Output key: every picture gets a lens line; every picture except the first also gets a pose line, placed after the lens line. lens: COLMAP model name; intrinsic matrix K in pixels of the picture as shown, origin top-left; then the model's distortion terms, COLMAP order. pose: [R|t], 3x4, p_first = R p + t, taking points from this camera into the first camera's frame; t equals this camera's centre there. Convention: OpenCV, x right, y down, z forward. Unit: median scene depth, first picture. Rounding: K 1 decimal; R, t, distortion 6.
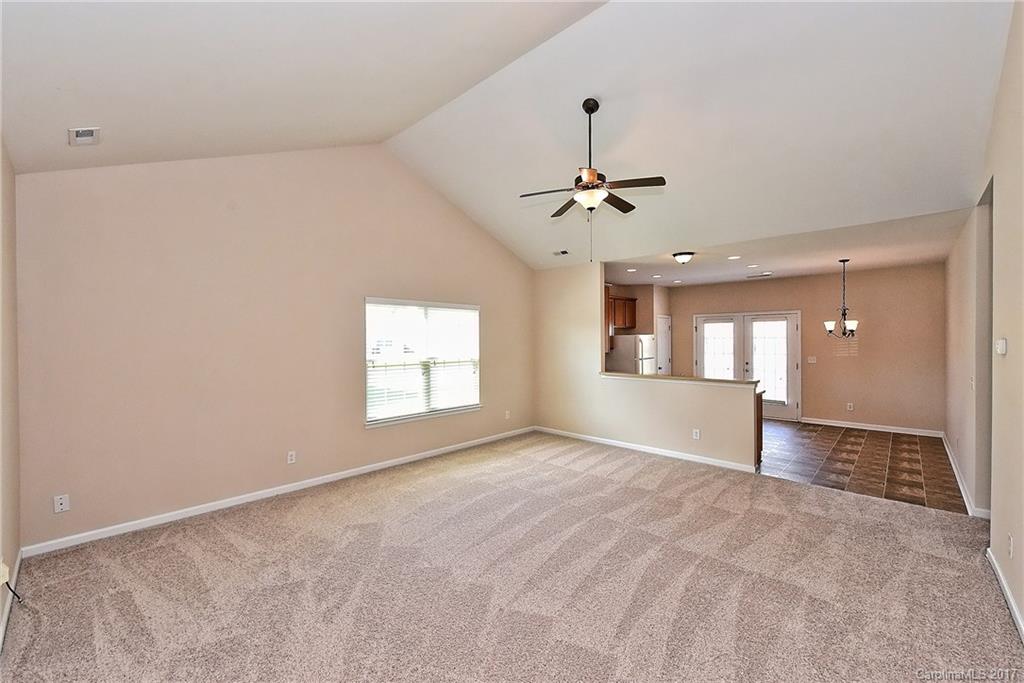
lens RADIAL K [[411.3, 0, 533.8], [0, 411.3, 330.1], [0, 0, 1]] dist [0.019144, -0.000094]
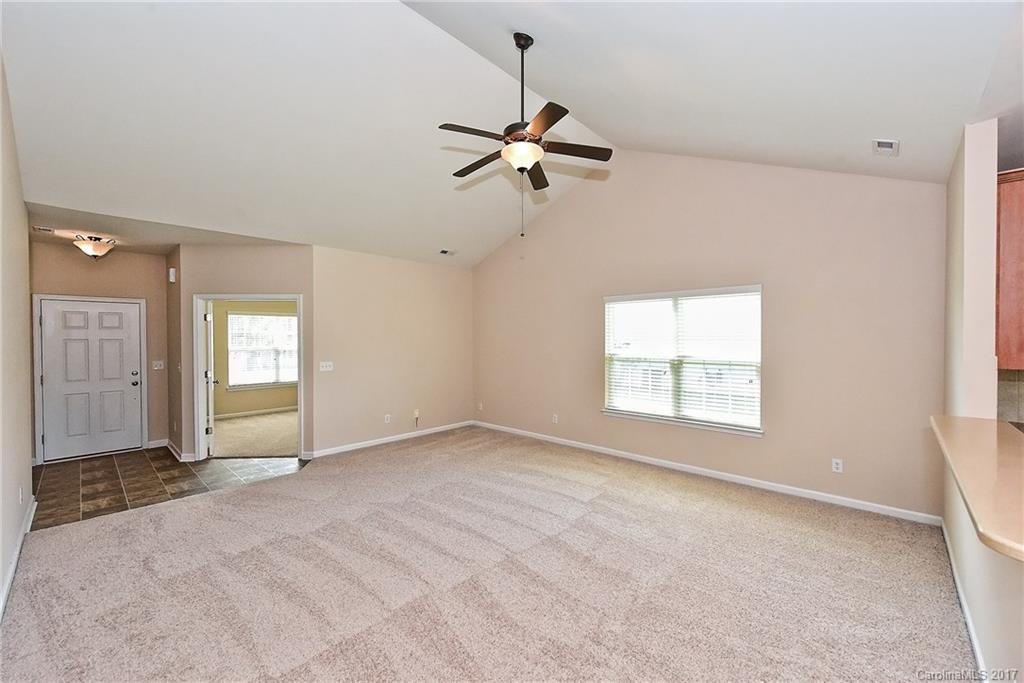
lens RADIAL K [[407.0, 0, 512.0], [0, 407.0, 341.5], [0, 0, 1]] dist [0.000324, 0.010814]
pose [[-0.024209, 0.009904, -0.999658, 1.785605], [0.036602, 0.999289, 0.009014, 0.045065], [0.999037, -0.036371, -0.024554, 1.950034]]
